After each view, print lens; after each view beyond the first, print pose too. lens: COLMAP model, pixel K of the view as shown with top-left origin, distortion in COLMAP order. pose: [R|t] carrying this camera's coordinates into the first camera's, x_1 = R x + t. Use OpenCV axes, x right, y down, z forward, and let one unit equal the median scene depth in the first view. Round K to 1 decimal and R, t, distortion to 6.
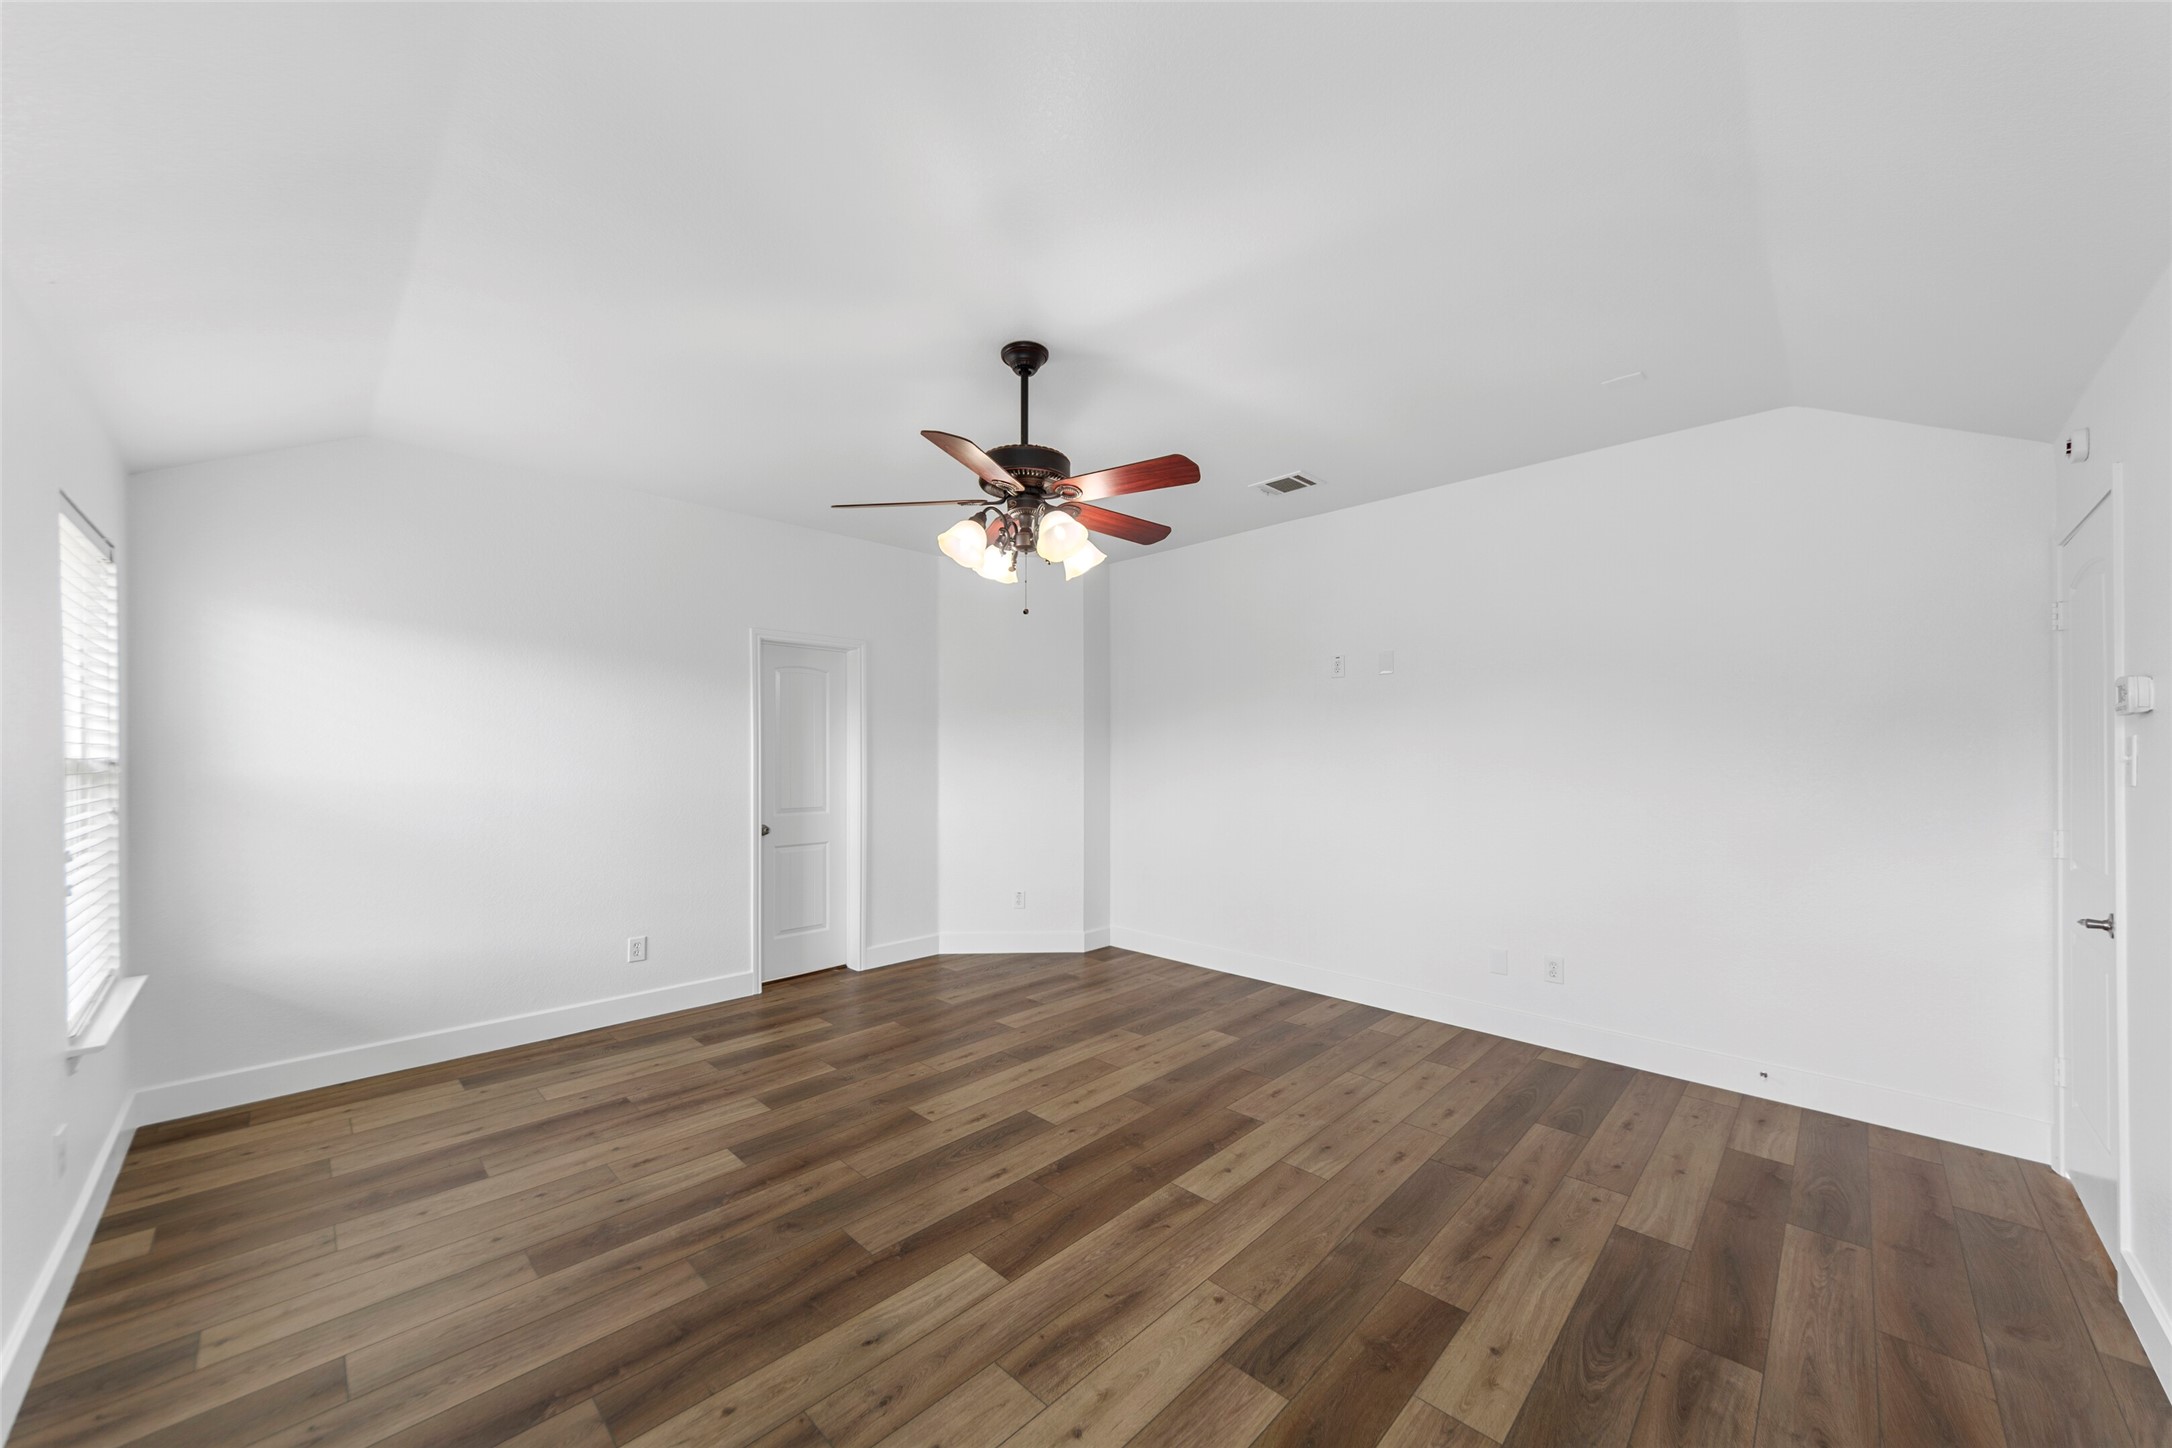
lens RADIAL K [[785.6, 0, 1084.1], [0, 785.6, 739.8], [0, 0, 1]] dist [0.001330, -0.000218]
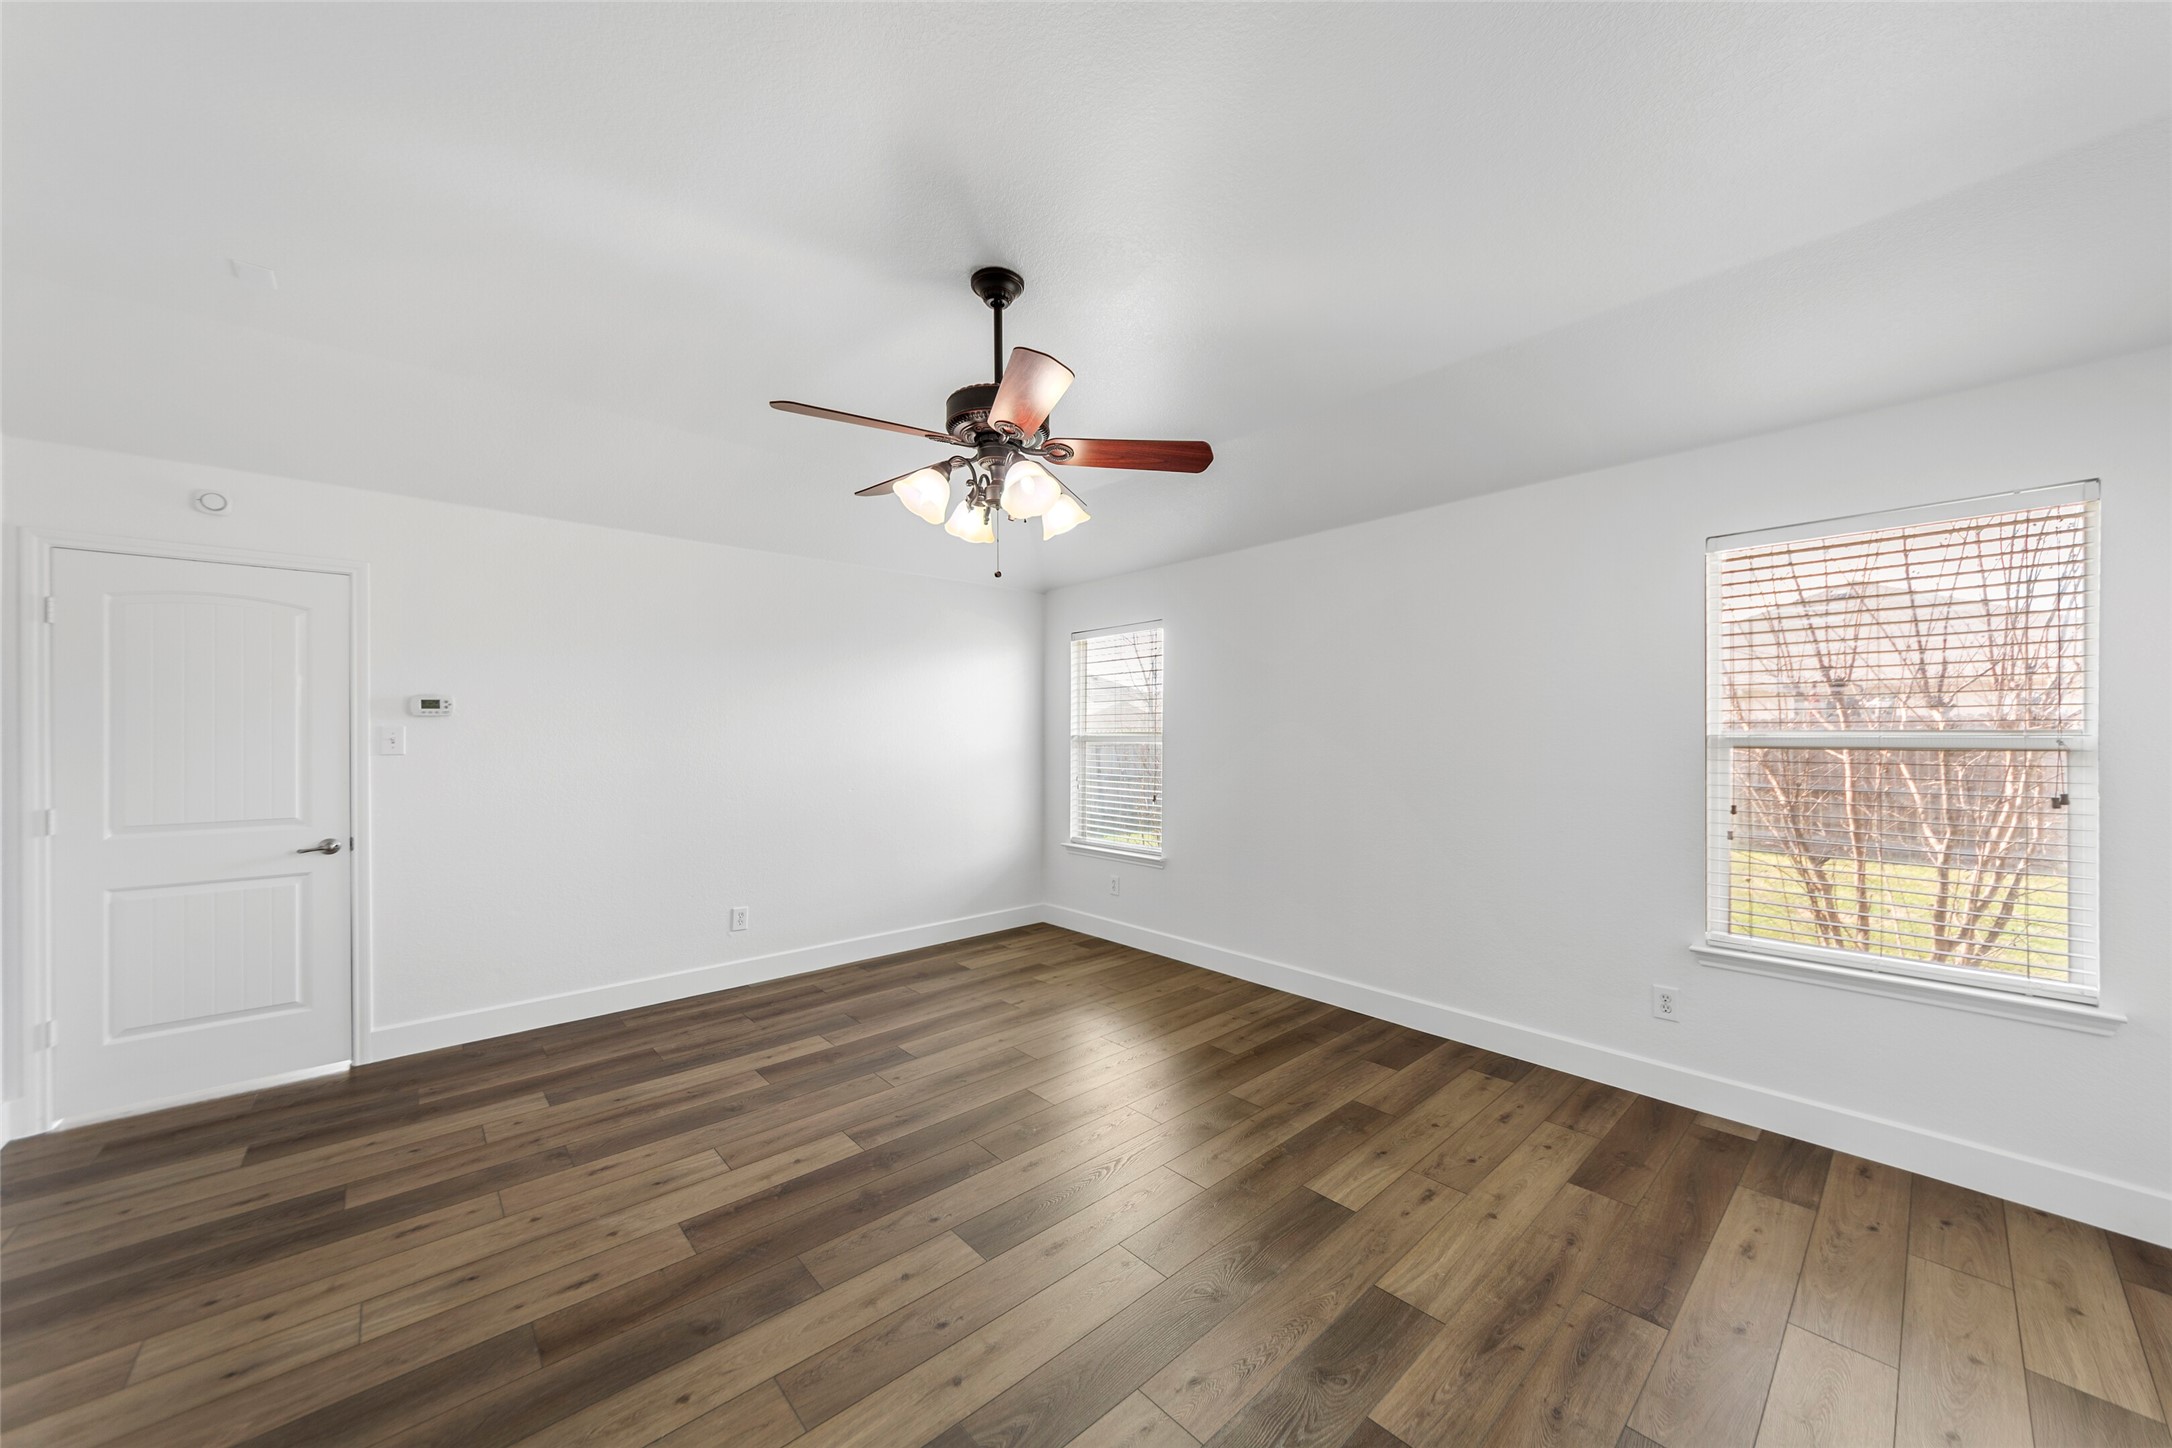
lens RADIAL K [[785.6, 0, 1092.9], [0, 785.6, 733.7], [0, 0, 1]] dist [0.001330, -0.000218]
pose [[-0.998533, 0.003035, 0.054064, -0.206254], [0.002356, 0.999918, -0.012610, 0.024452], [-0.054098, -0.012464, -0.998458, 1.697129]]
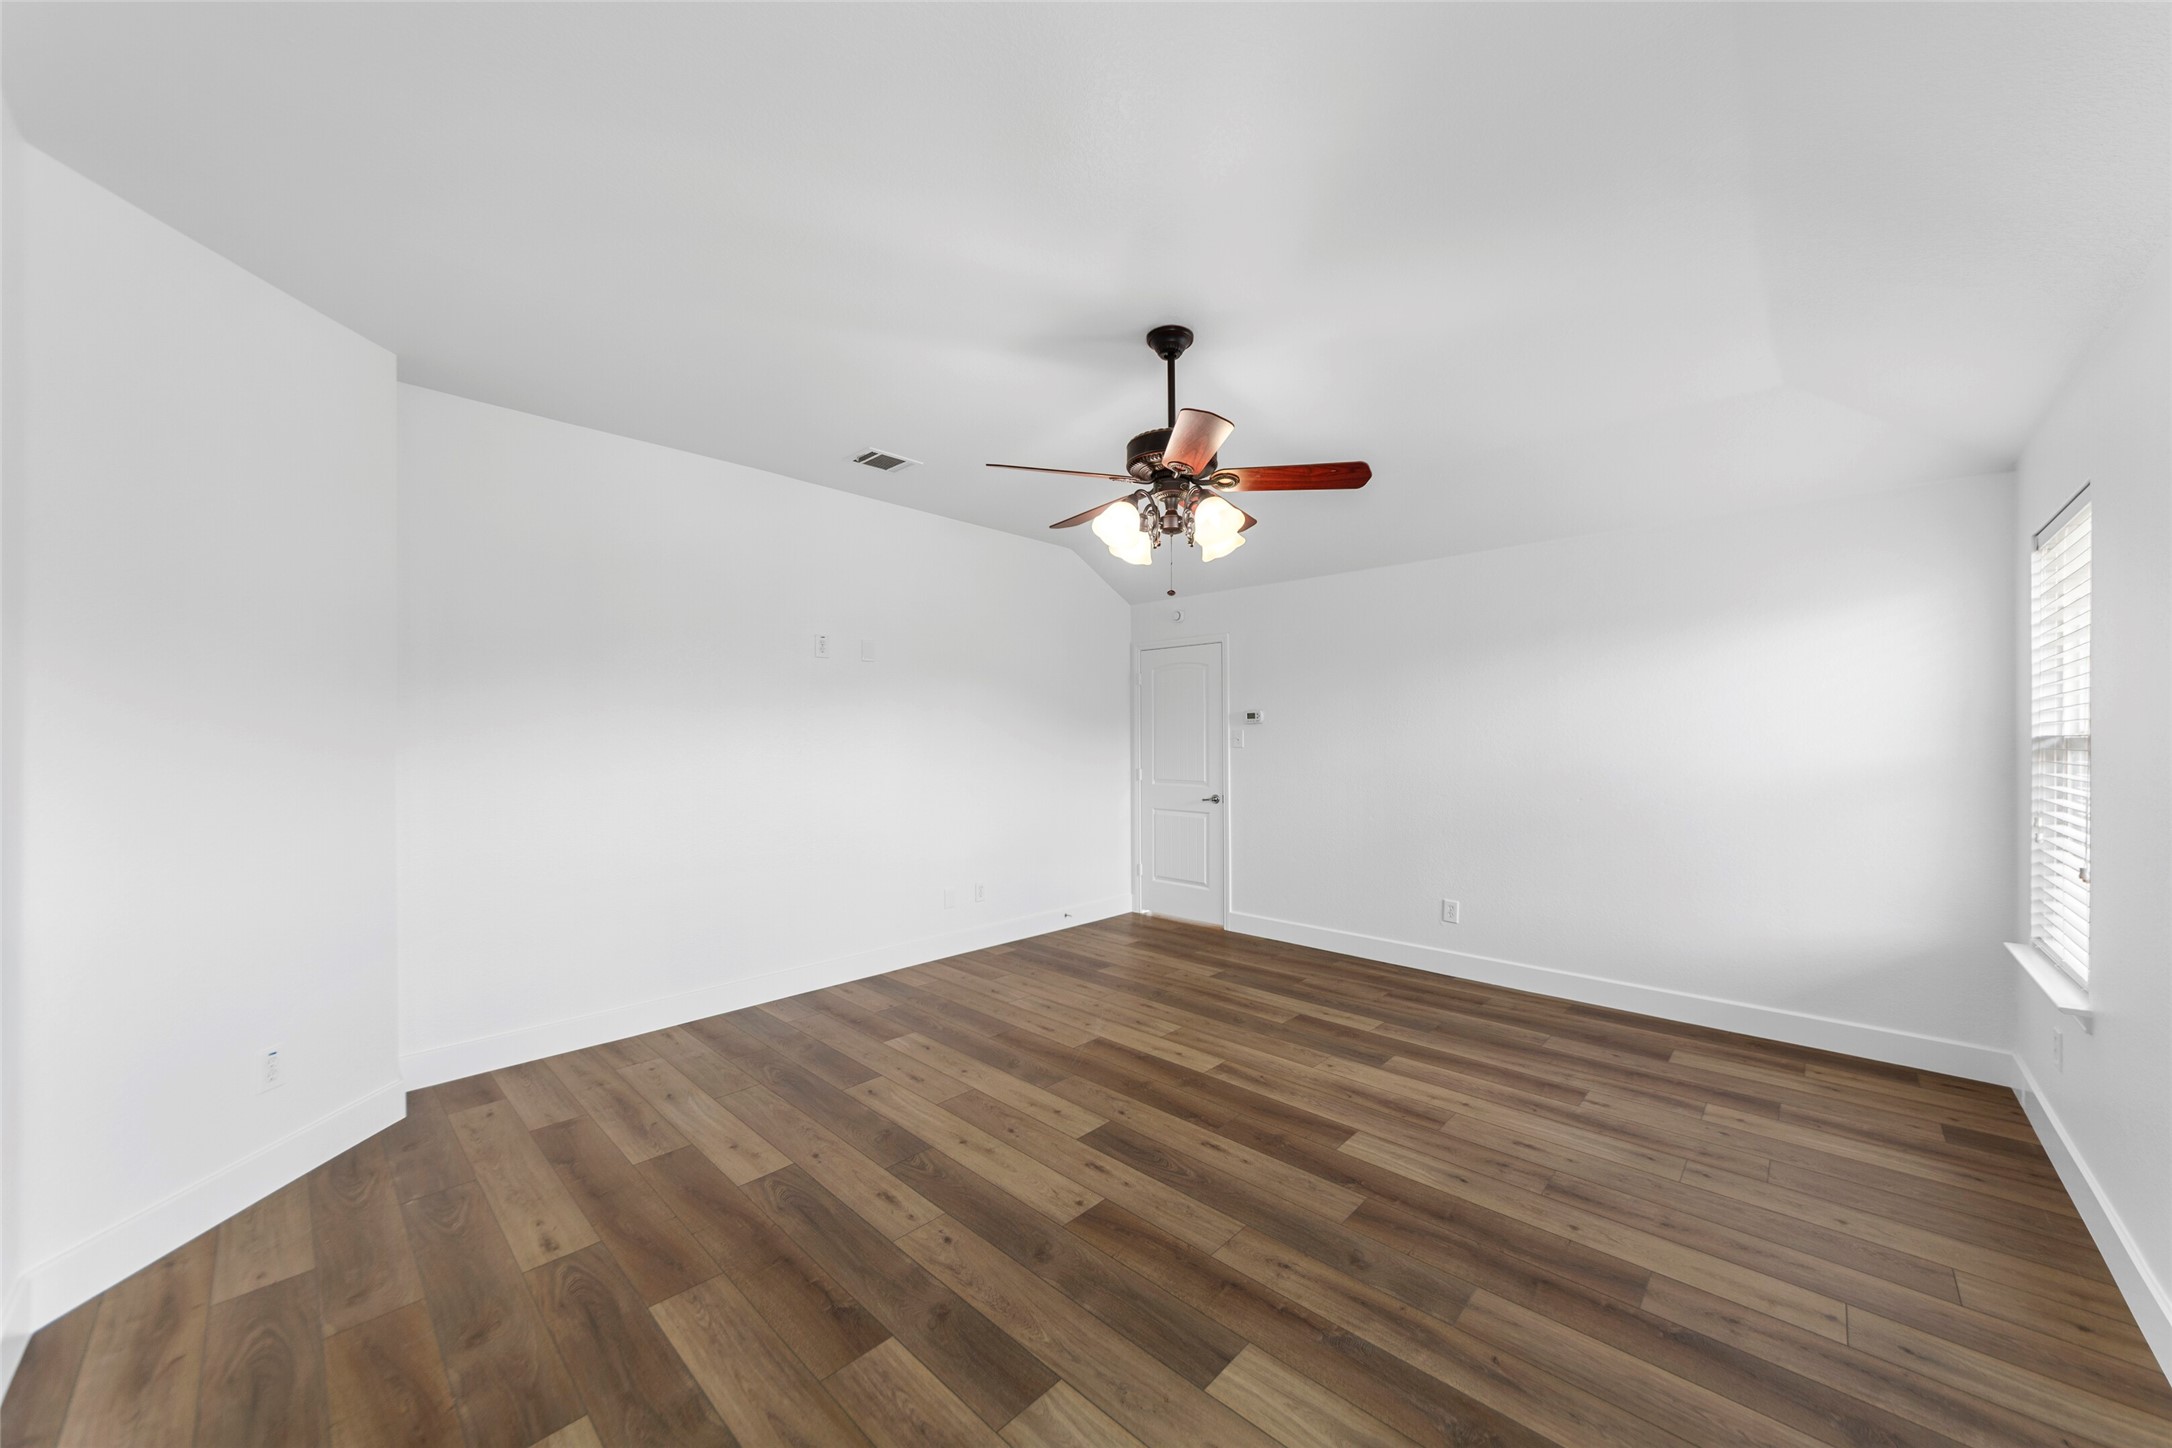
lens RADIAL K [[785.6, 0, 1097.8], [0, 785.6, 731.5], [0, 0, 1]] dist [0.001330, -0.000218]
pose [[-0.023011, 0.008272, 0.999701, -0.970060], [-0.015324, 0.999845, -0.008626, 0.021984], [-0.999618, -0.015518, -0.022881, 1.013335]]
